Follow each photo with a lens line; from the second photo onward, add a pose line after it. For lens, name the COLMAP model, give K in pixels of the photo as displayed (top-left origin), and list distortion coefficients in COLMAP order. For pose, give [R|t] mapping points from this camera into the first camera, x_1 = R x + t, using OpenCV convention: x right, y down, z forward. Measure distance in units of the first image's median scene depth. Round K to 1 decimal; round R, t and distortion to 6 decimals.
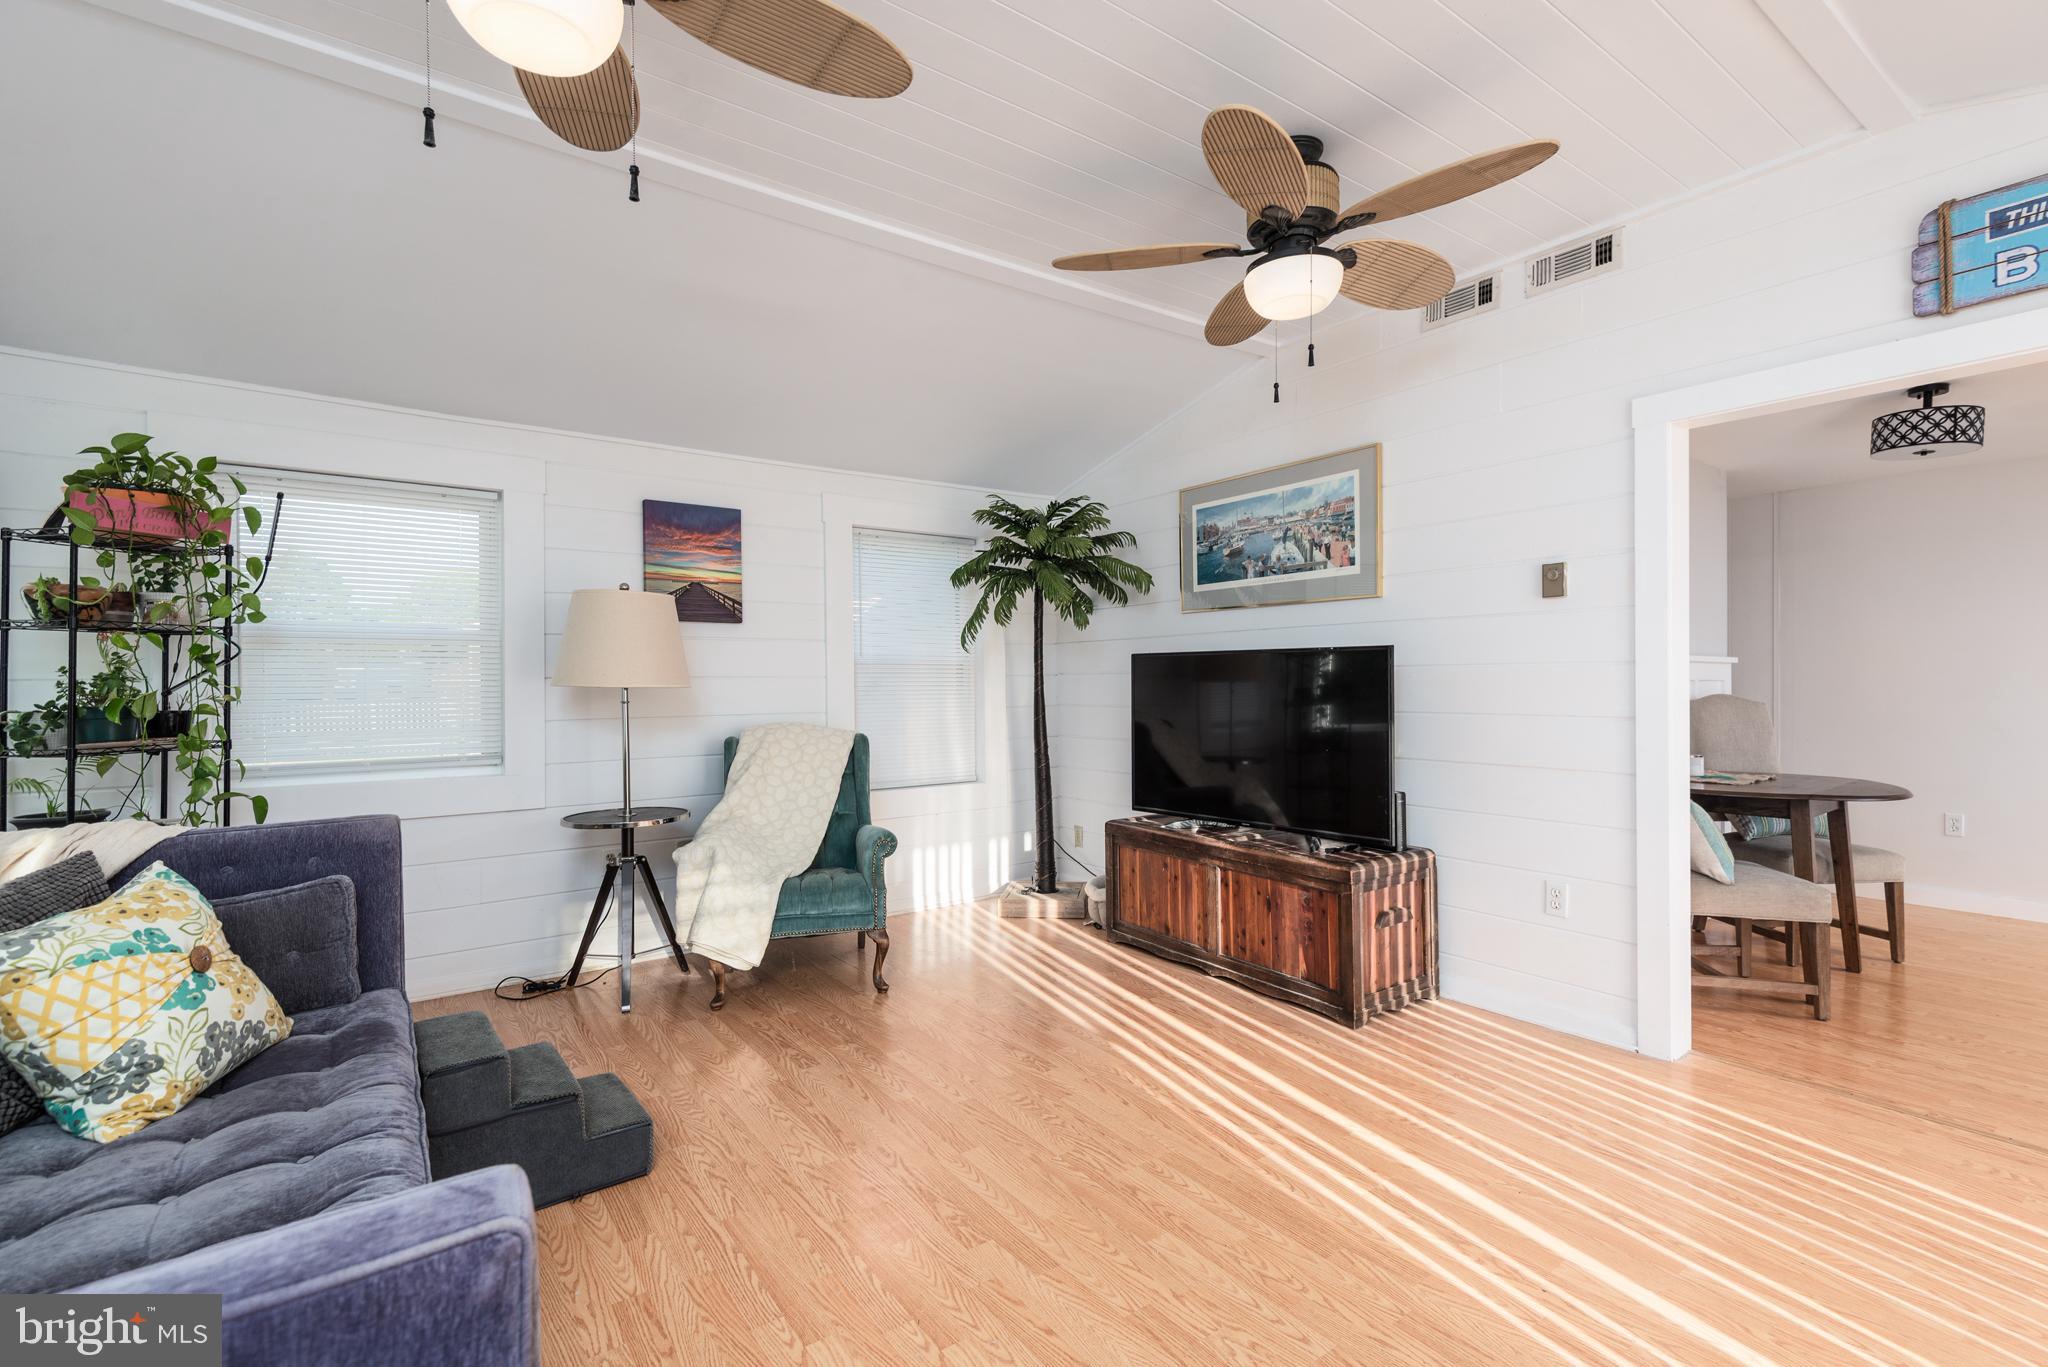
lens RADIAL K [[920.1, 0, 1028.4], [0, 920.1, 681.7], [0, 0, 1]] dist [0.039842, -0.024684]
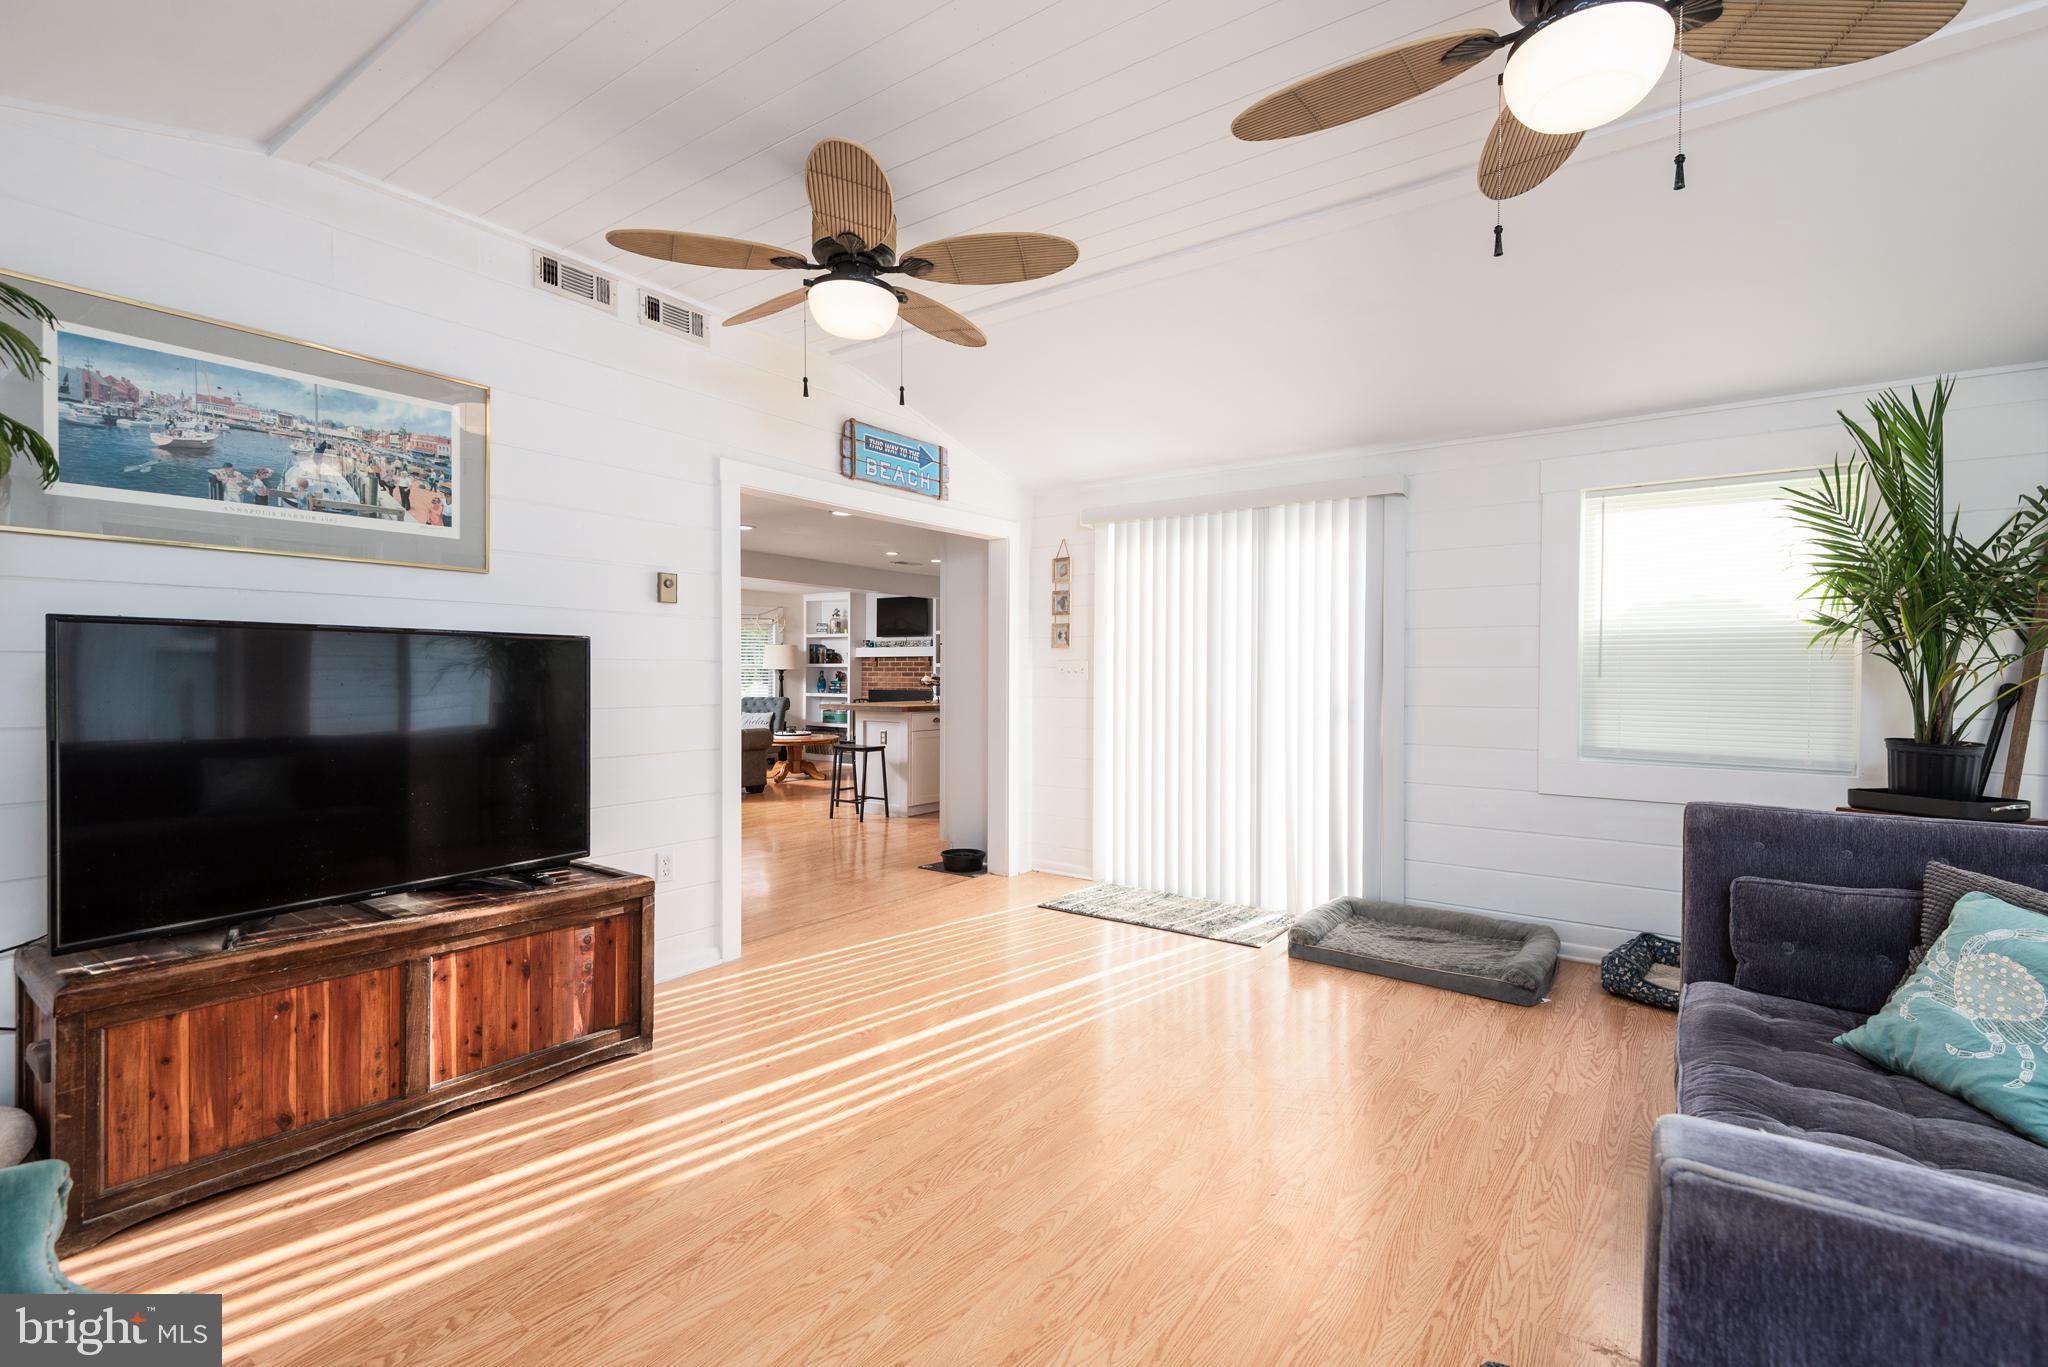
lens RADIAL K [[920.1, 0, 1028.4], [0, 920.1, 681.7], [0, 0, 1]] dist [0.039842, -0.024684]
pose [[-0.320159, -0.001301, 0.947363, -0.547332], [0.002876, 0.999993, 0.002345, 0.004280], [-0.947359, 0.003475, -0.320153, 0.787548]]
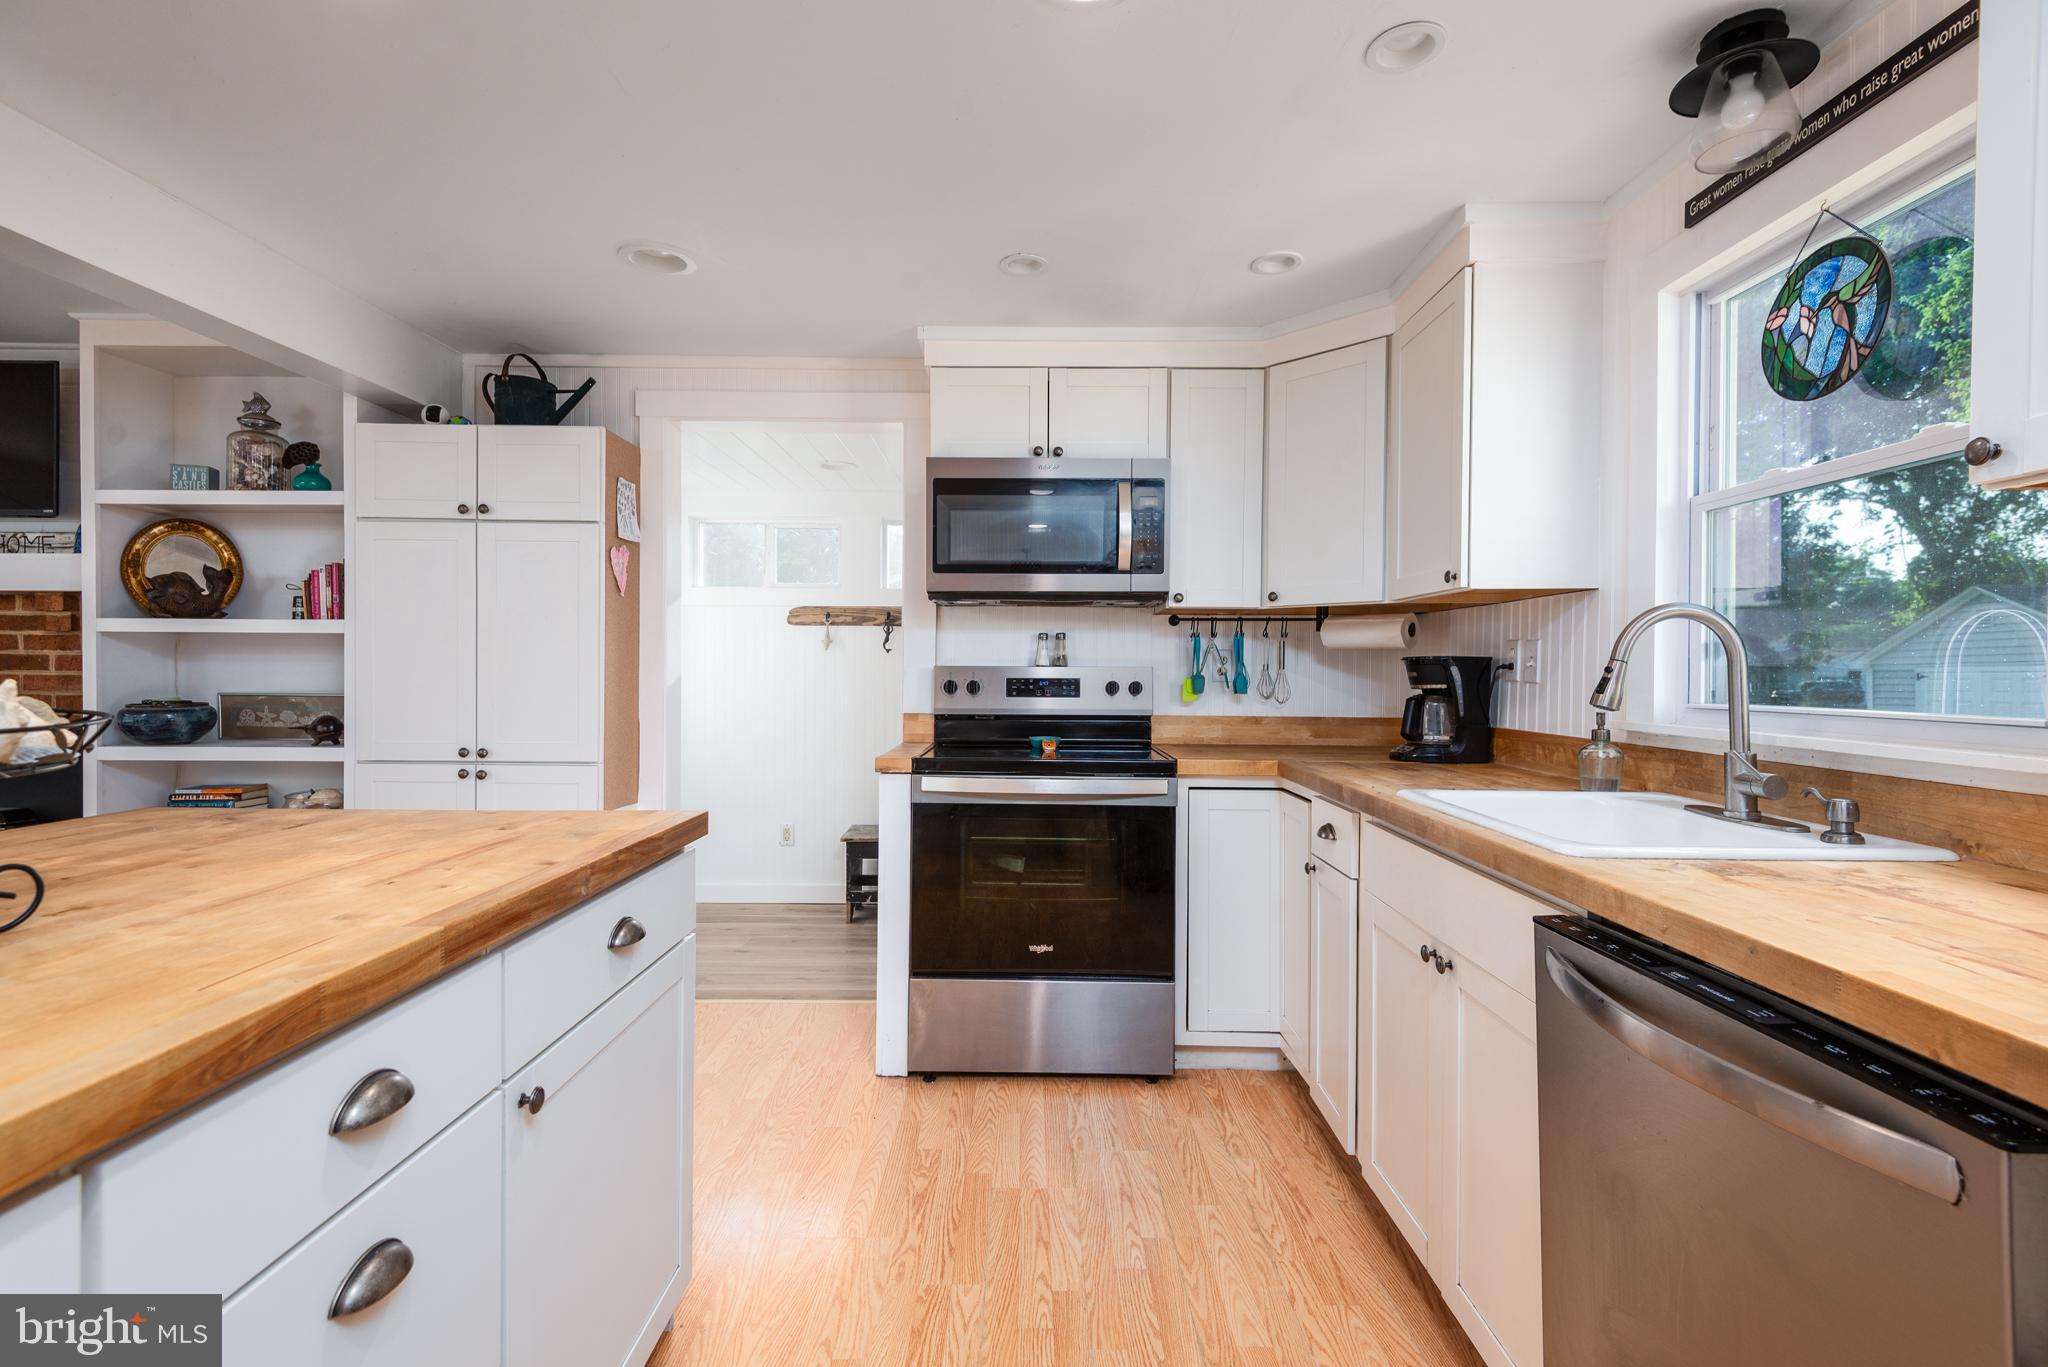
lens RADIAL K [[920.1, 0, 1028.4], [0, 920.1, 681.7], [0, 0, 1]] dist [0.039842, -0.024684]
pose [[-0.811583, -0.007015, 0.584196, 1.369277], [0.001231, 0.999905, 0.013717, -0.007158], [-0.584237, 0.011851, -0.811497, 0.273670]]
